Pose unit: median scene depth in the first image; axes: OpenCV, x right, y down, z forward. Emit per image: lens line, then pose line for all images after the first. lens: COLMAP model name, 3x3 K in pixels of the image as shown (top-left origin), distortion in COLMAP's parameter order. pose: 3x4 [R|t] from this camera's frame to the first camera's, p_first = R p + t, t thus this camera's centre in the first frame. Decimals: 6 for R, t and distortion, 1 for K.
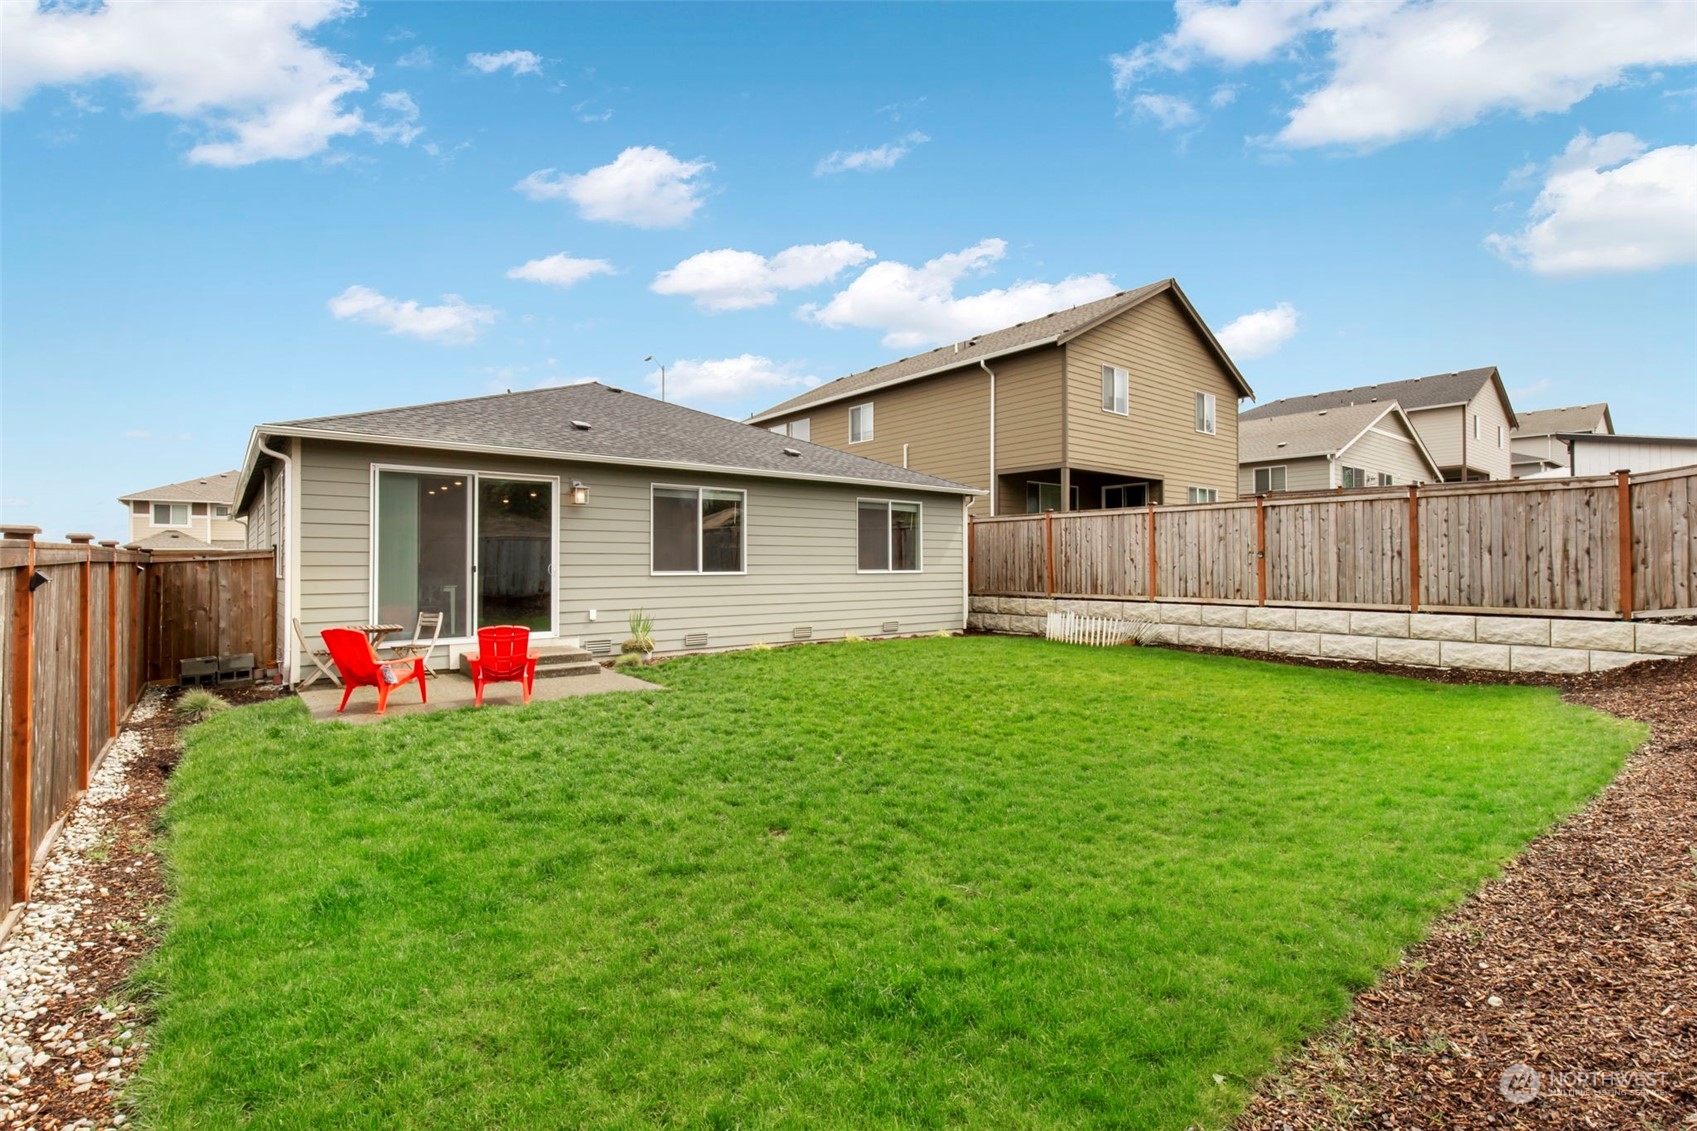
lens RADIAL K [[770.0, 0, 842.0], [0, 770.0, 559.8], [0, 0, 1]] dist [0.005680, -0.000301]
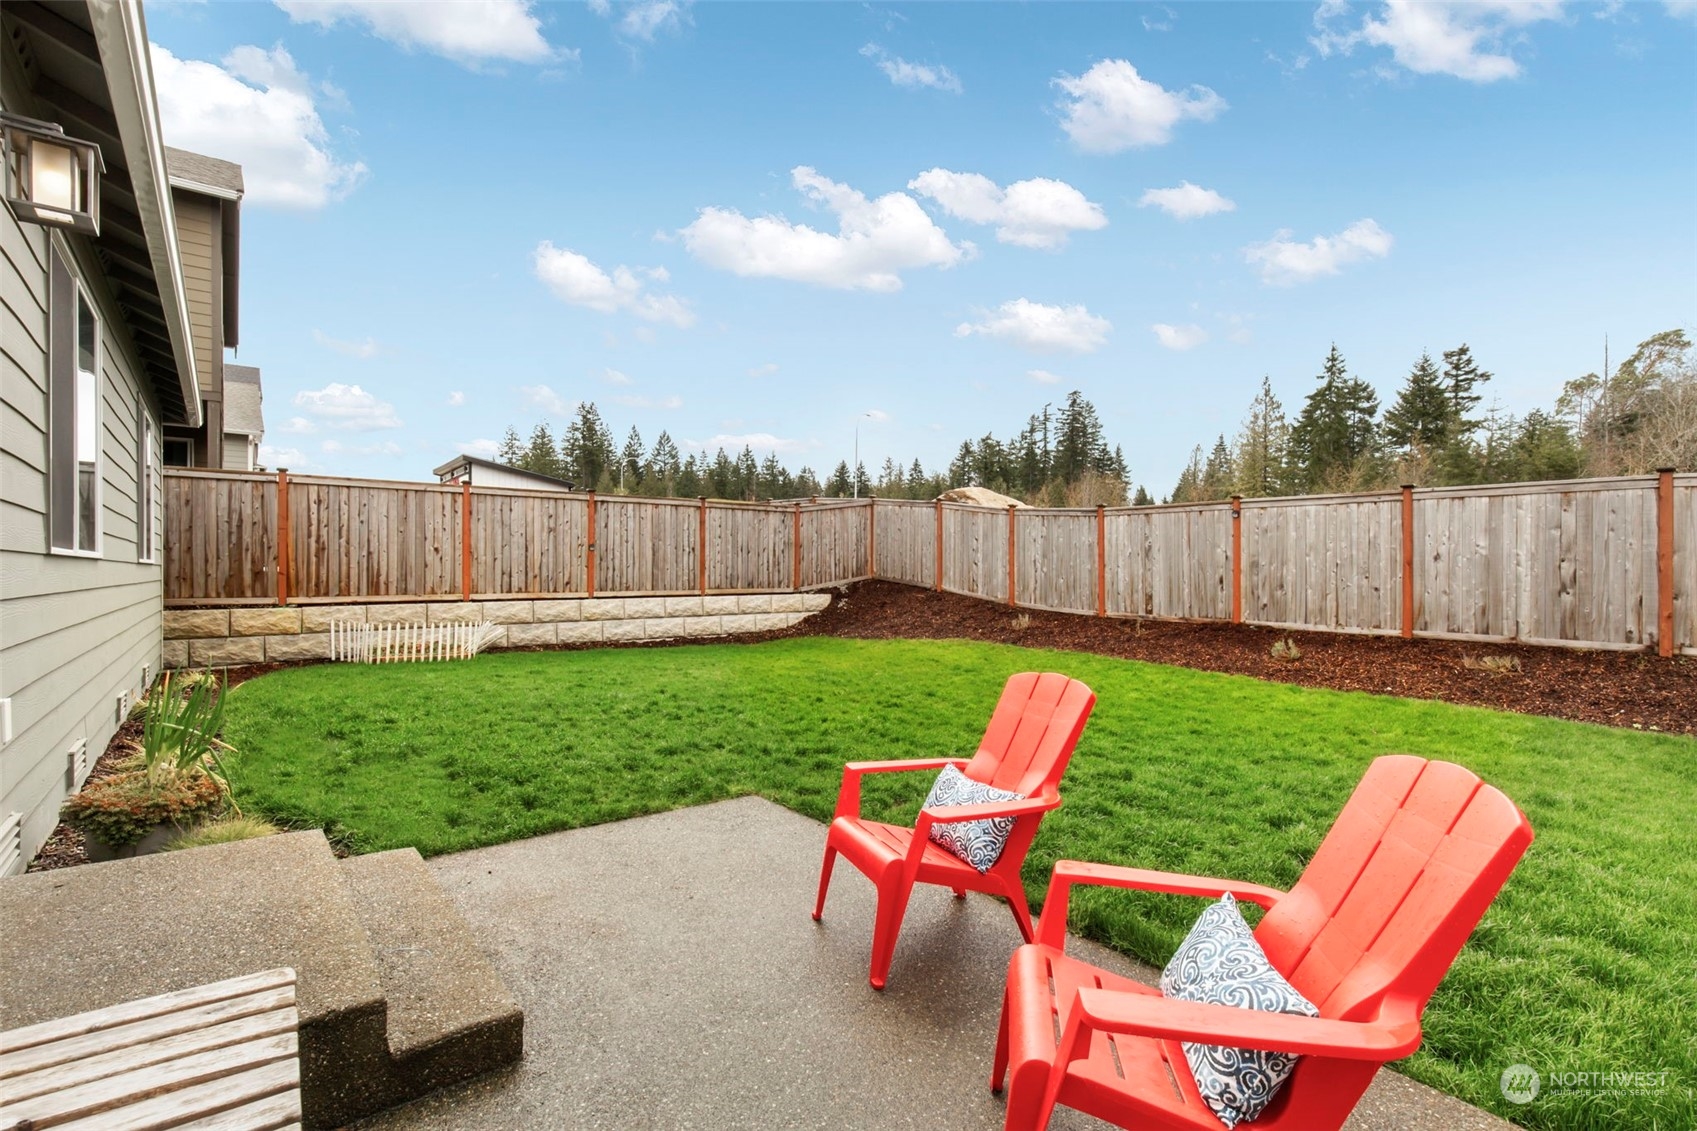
lens RADIAL K [[770.0, 0, 852.2], [0, 770.0, 571.8], [0, 0, 1]] dist [0.005680, -0.000301]
pose [[-0.001786, -0.010005, 0.999948, -0.466426], [-0.014737, 0.999842, 0.009978, 0.009783], [-0.999890, -0.014719, -0.001933, 0.636735]]
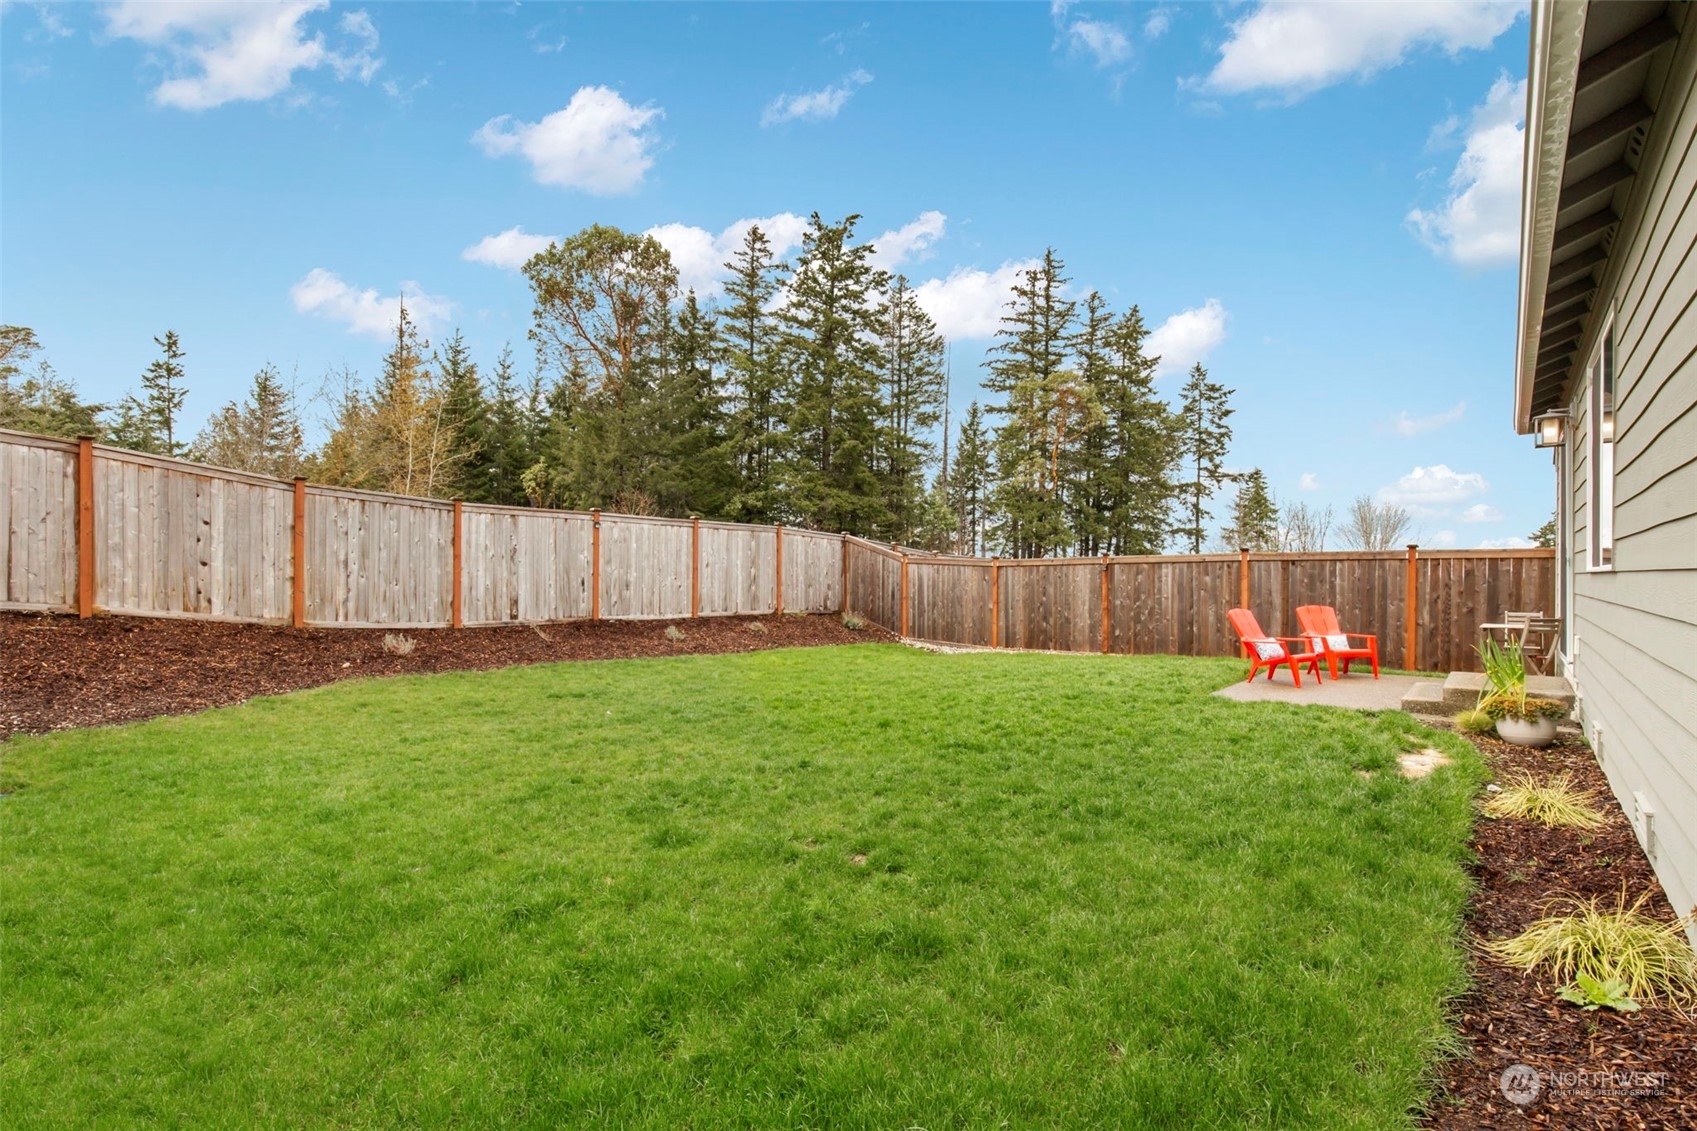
lens RADIAL K [[770.0, 0, 853.2], [0, 770.0, 569.0], [0, 0, 1]] dist [0.005680, -0.000301]
pose [[-0.981788, -0.010928, -0.189664, 0.223614], [-0.007641, 0.999808, -0.018055, 0.019316], [0.189825, -0.016277, -0.981683, 1.213071]]
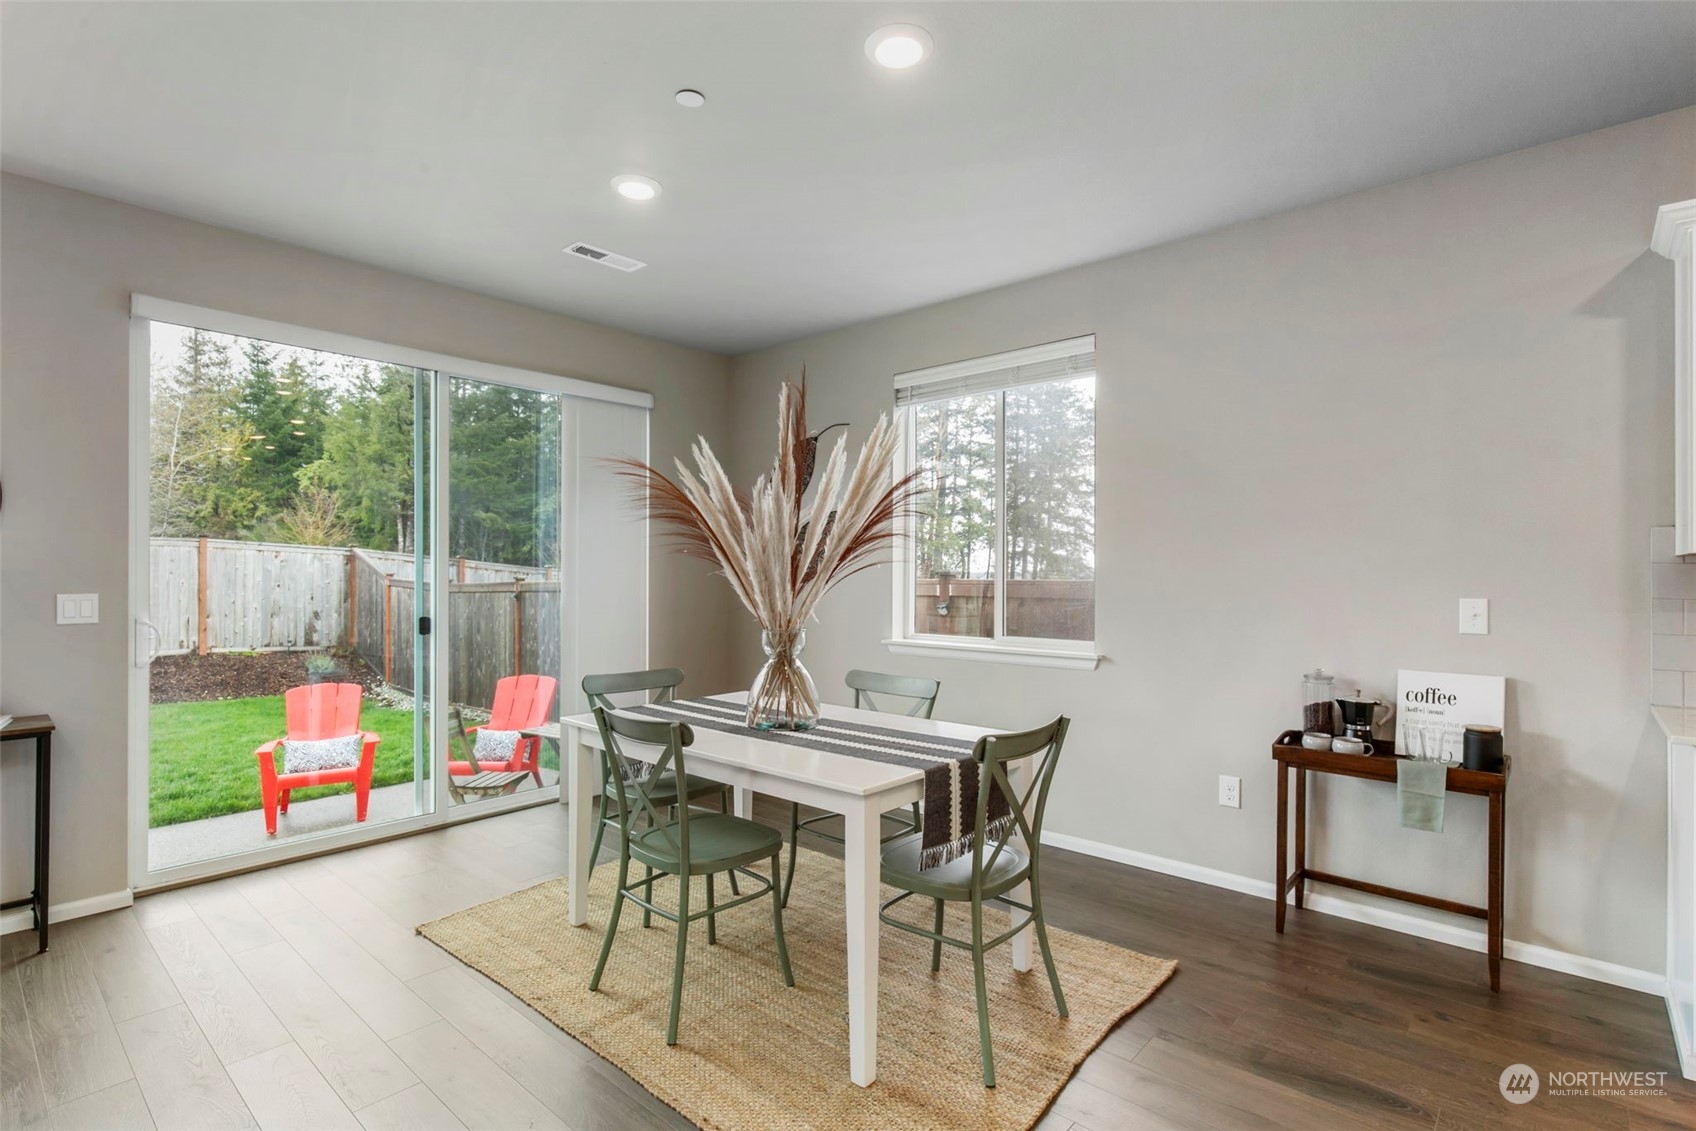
lens RADIAL K [[769.5, 0, 847.6], [0, 769.5, 565.7], [0, 0, 1]] dist [0.005680, -0.000301]
pose [[-0.983562, -0.013033, -0.180100, -0.465130], [-0.010041, 0.999796, -0.017515, -0.025985], [0.180291, -0.015419, -0.983492, 1.049636]]
